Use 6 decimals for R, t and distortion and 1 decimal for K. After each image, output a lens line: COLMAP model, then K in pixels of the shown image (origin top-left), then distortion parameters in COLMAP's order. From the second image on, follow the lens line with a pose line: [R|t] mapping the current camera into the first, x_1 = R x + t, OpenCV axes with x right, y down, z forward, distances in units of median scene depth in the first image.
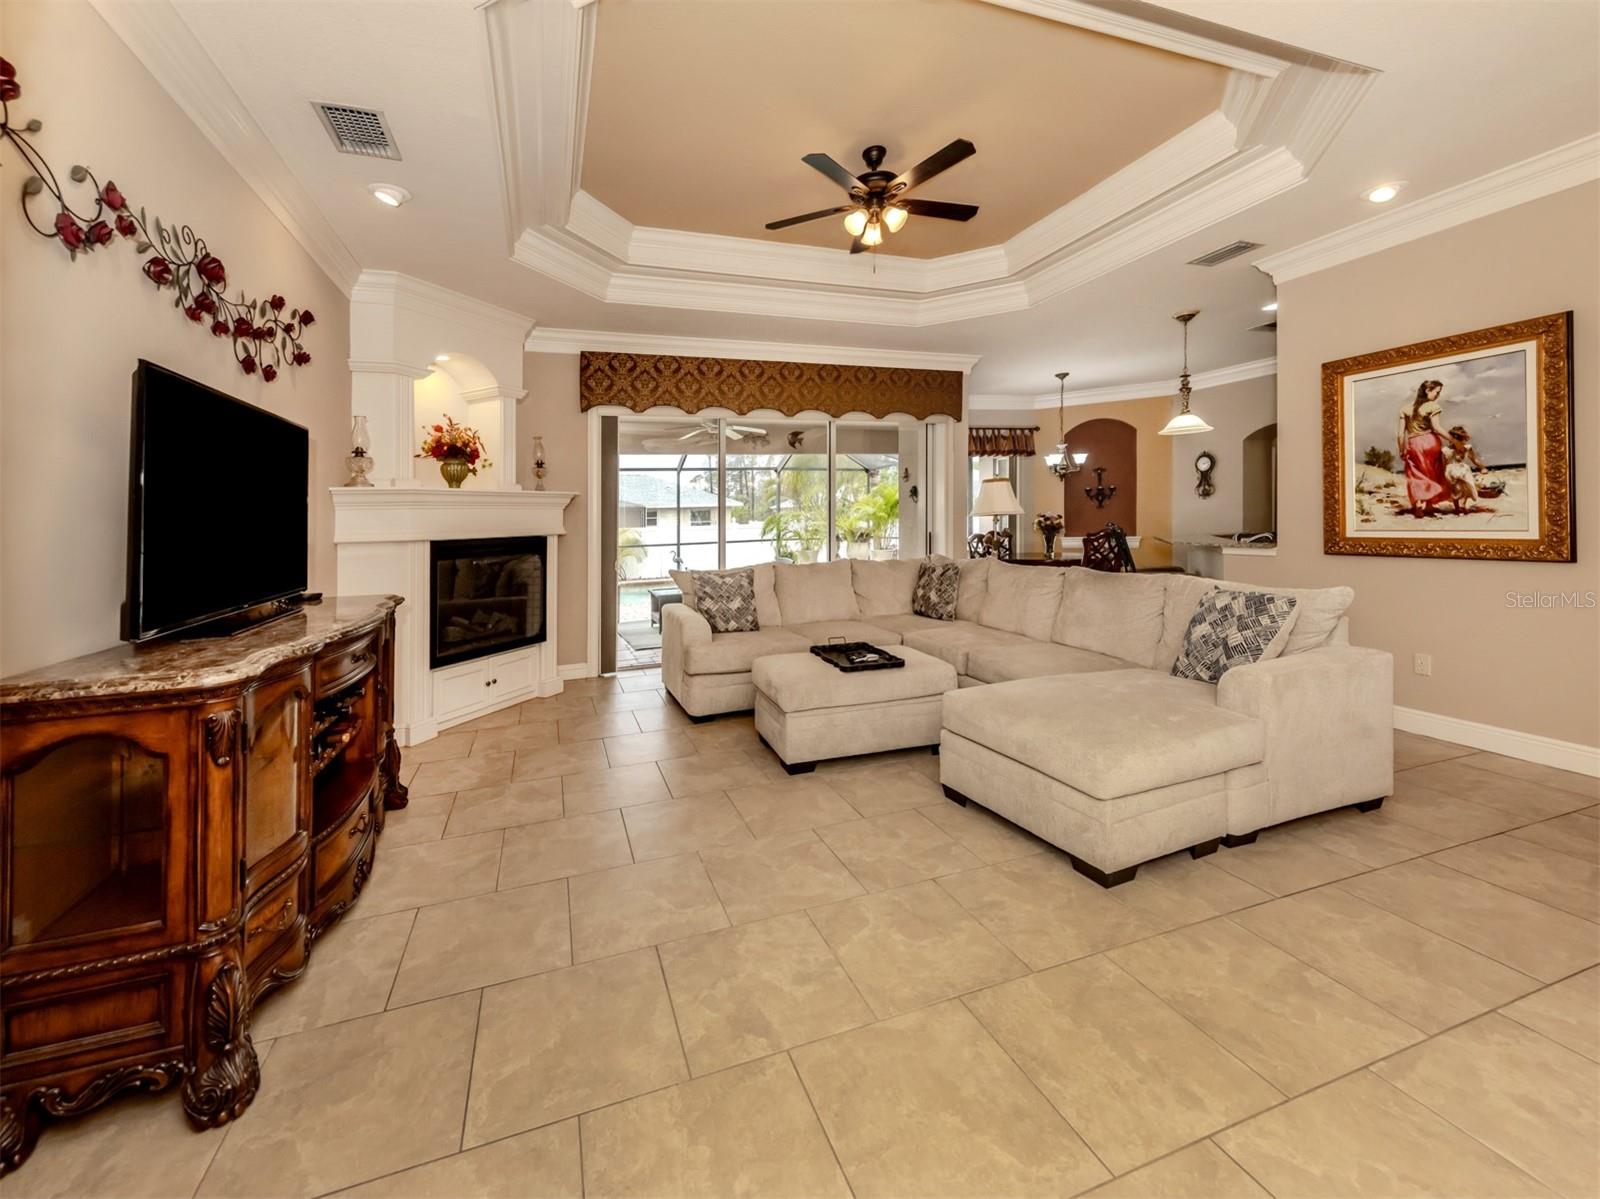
lens RADIAL K [[621.6, 0, 746.7], [0, 621.6, 527.5], [0, 0, 1]] dist [0.009153, -0.000836]
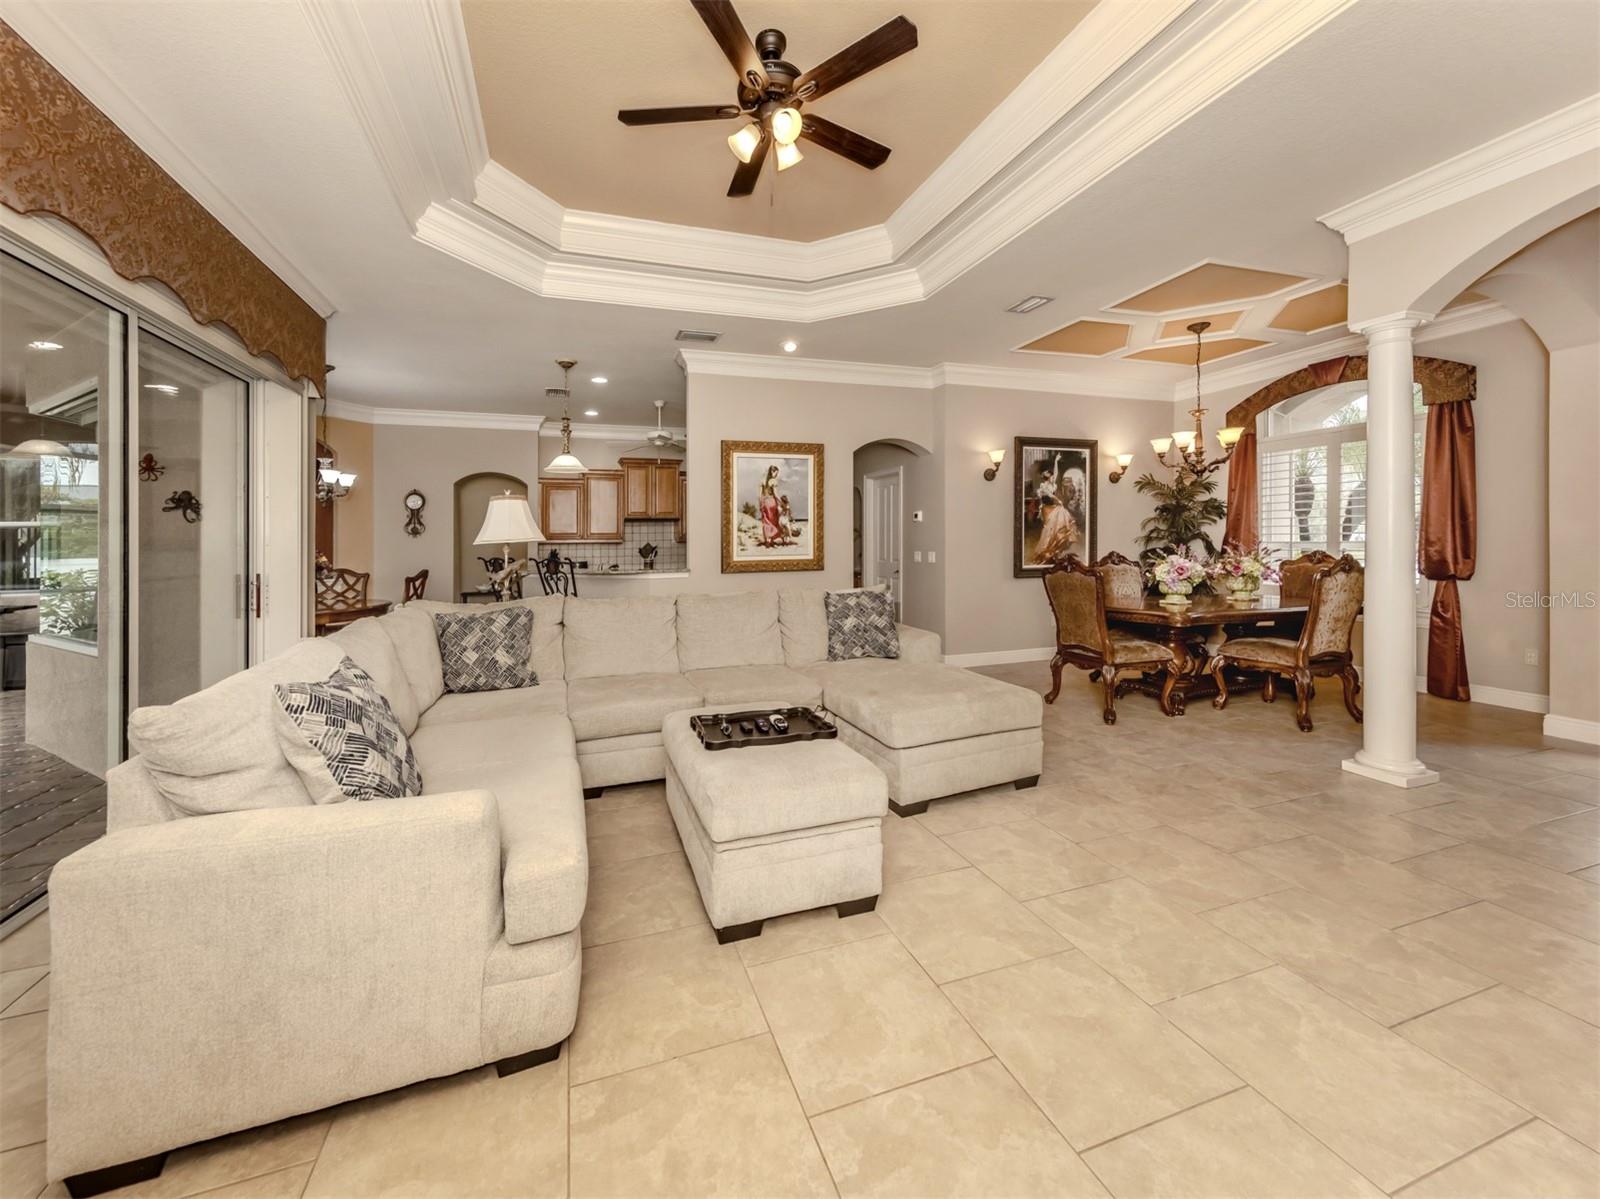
lens RADIAL K [[621.6, 0, 758.7], [0, 621.6, 545.8], [0, 0, 1]] dist [0.009153, -0.000836]
pose [[-0.007309, 0.027798, 0.999587, -0.584656], [0.029494, 0.999185, -0.027571, 0.024712], [-0.999538, 0.029281, -0.008123, 1.083446]]
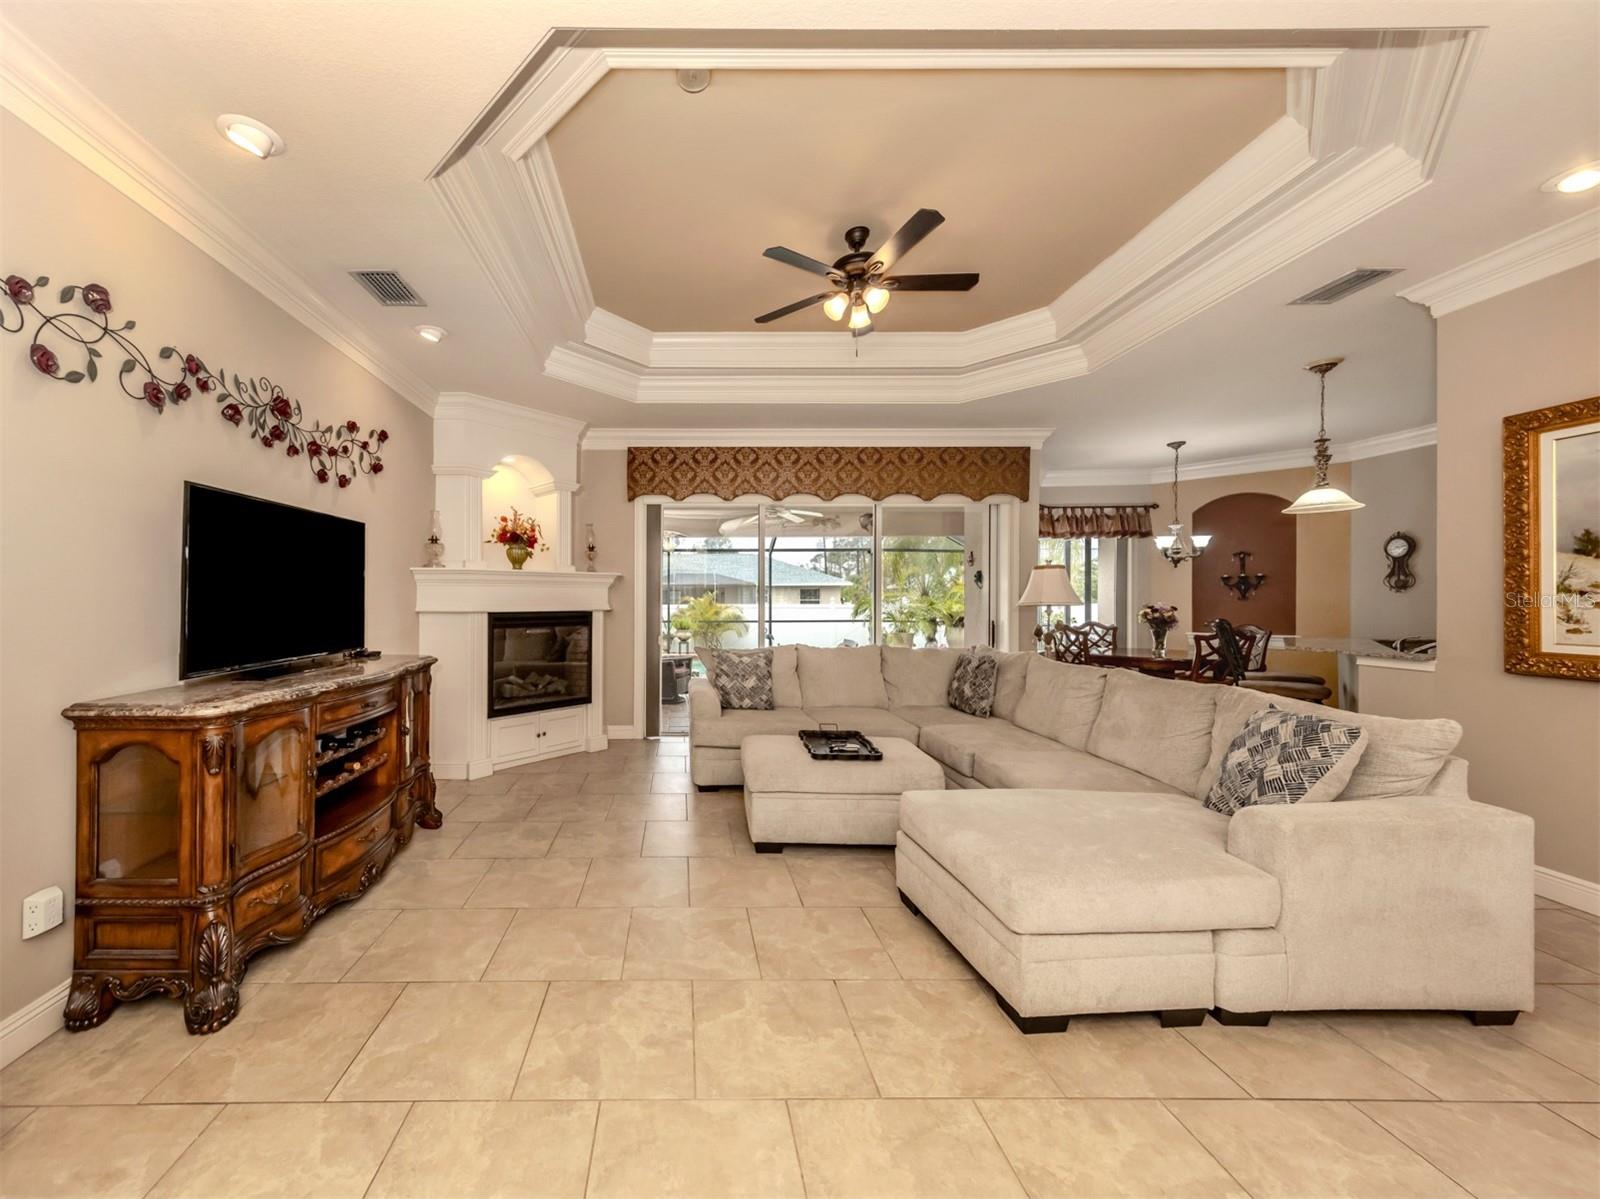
lens RADIAL K [[588.9, 0, 683.3], [0, 588.9, 604.7], [0, 0, 1]] dist [0.008531, -0.000943]
pose [[0.952518, 0.031875, -0.302810, 0.239782], [-0.031369, 0.999487, 0.006538, -0.015497], [0.302863, 0.003271, 0.953028, 0.032550]]
